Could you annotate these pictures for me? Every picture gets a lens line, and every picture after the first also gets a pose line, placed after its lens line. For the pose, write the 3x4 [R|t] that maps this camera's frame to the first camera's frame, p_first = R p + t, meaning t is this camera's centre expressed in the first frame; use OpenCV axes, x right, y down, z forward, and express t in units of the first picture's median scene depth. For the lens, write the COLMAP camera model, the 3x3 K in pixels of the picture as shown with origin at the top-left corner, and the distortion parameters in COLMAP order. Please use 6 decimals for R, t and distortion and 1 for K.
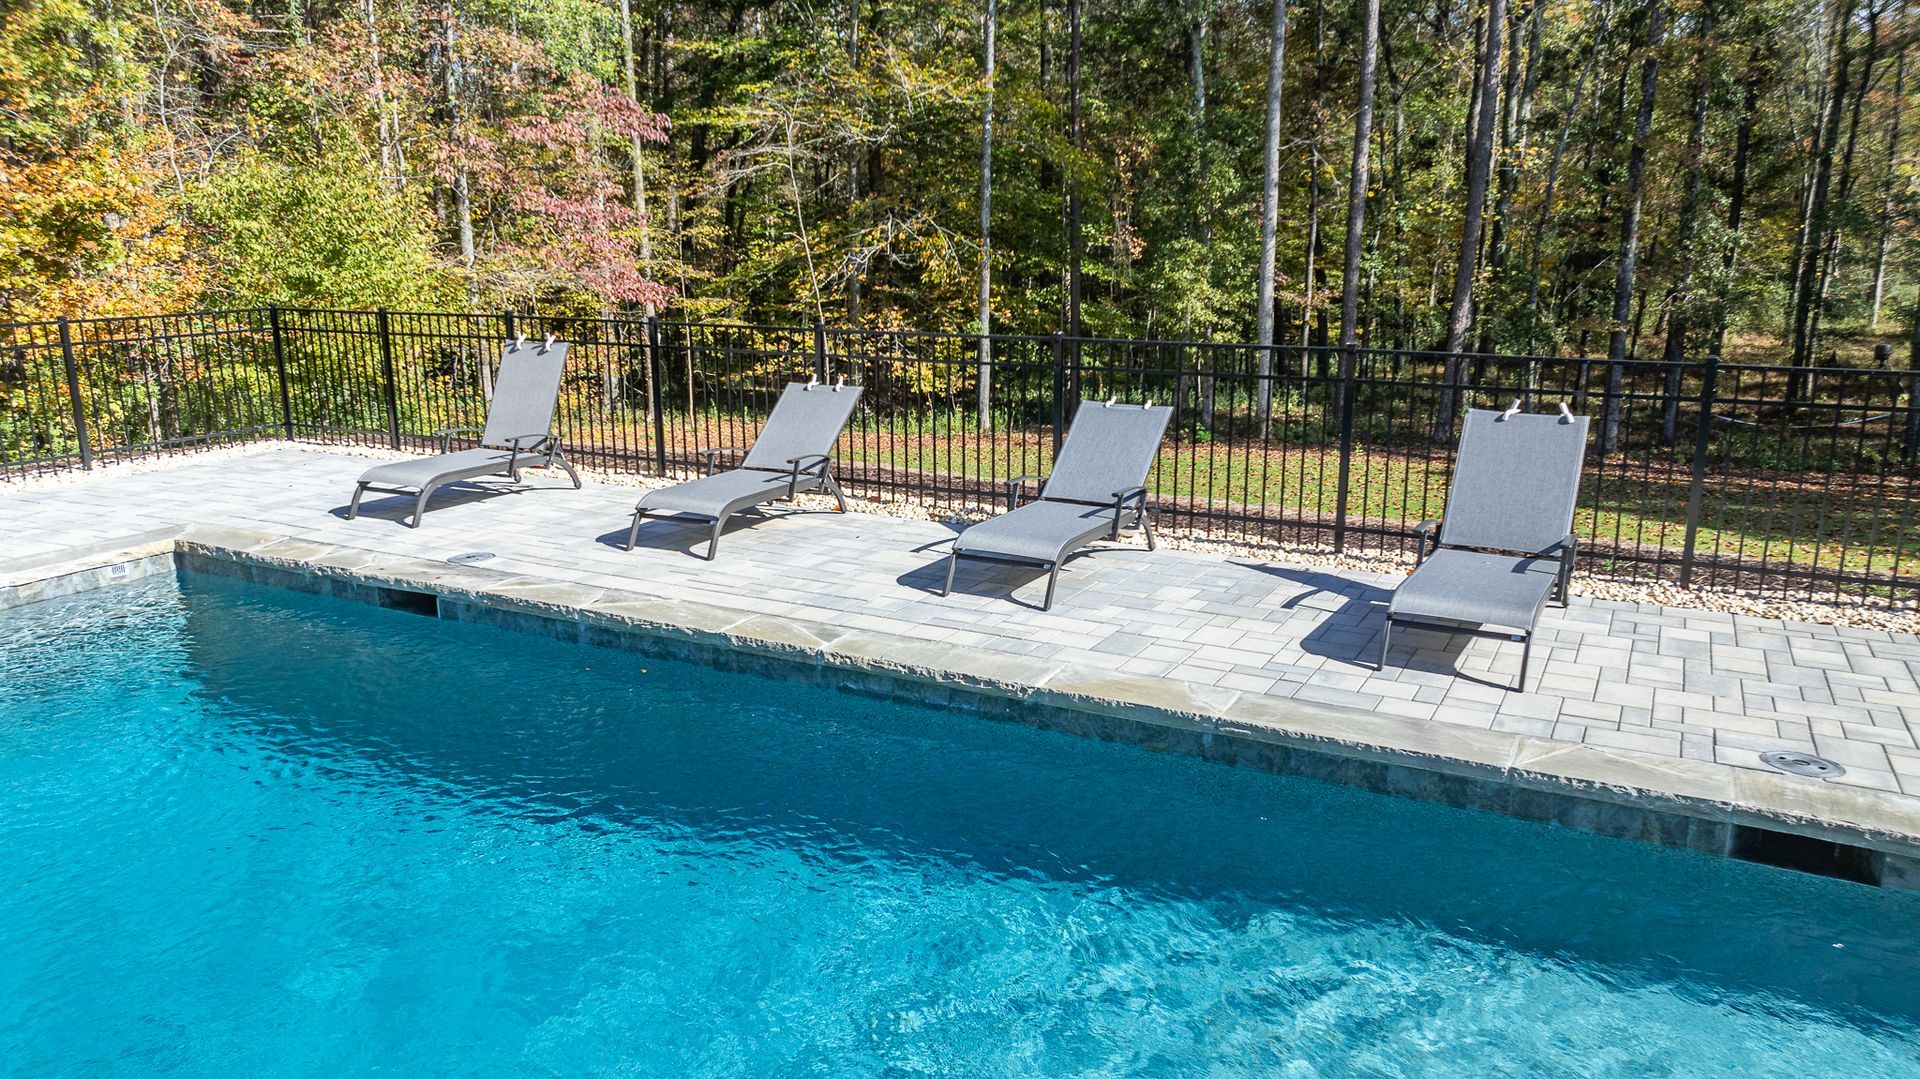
lens RADIAL K [[1347.5, 0, 962.2], [0, 1347.5, 541.3], [0, 0, 1]] dist [-0.029574, 0.024557]
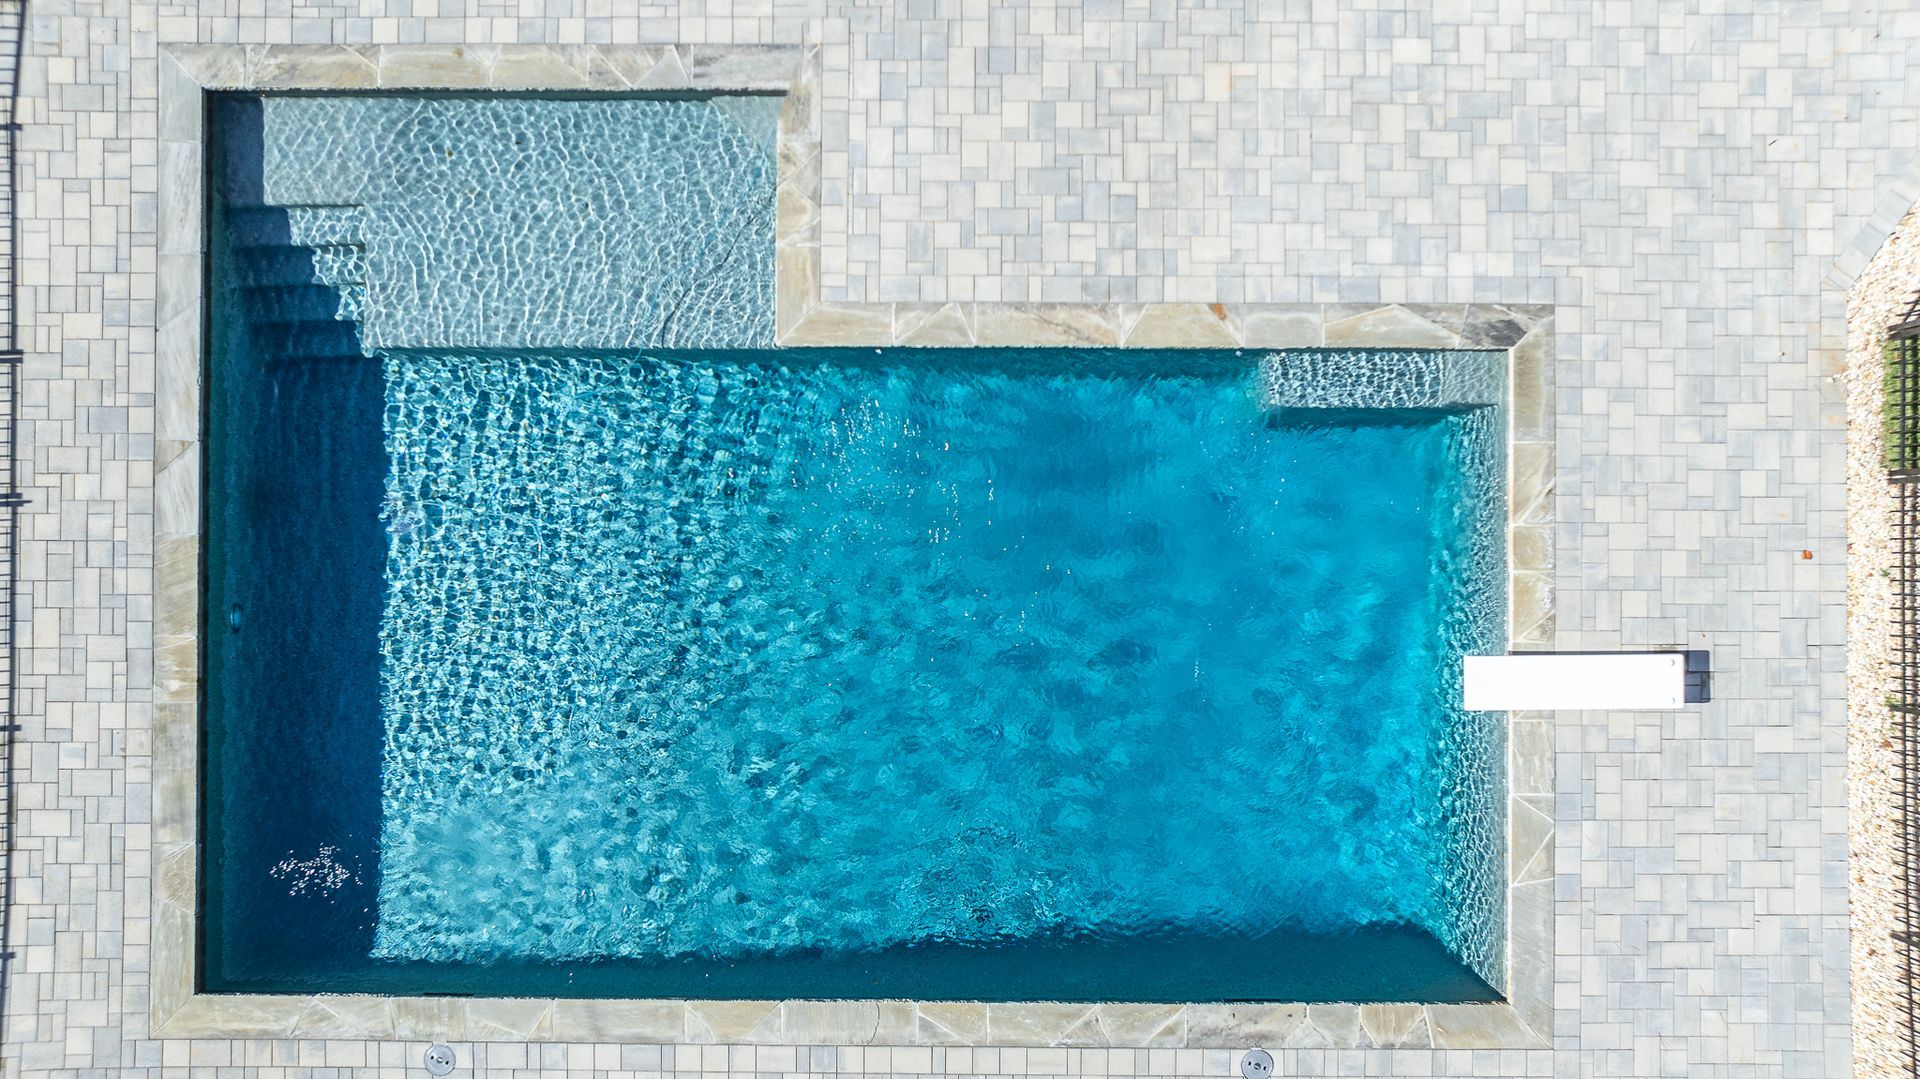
lens RADIAL K [[1347.5, 0, 970.6], [0, 1347.5, 541.2], [0, 0, 1]] dist [-0.029574, 0.024557]
pose [[-0.885064, 0.465400, 0.008013, -0.444941], [-0.098873, -0.204797, 0.973798, -1.456941], [0.454847, 0.861081, 0.227274, 0.098416]]
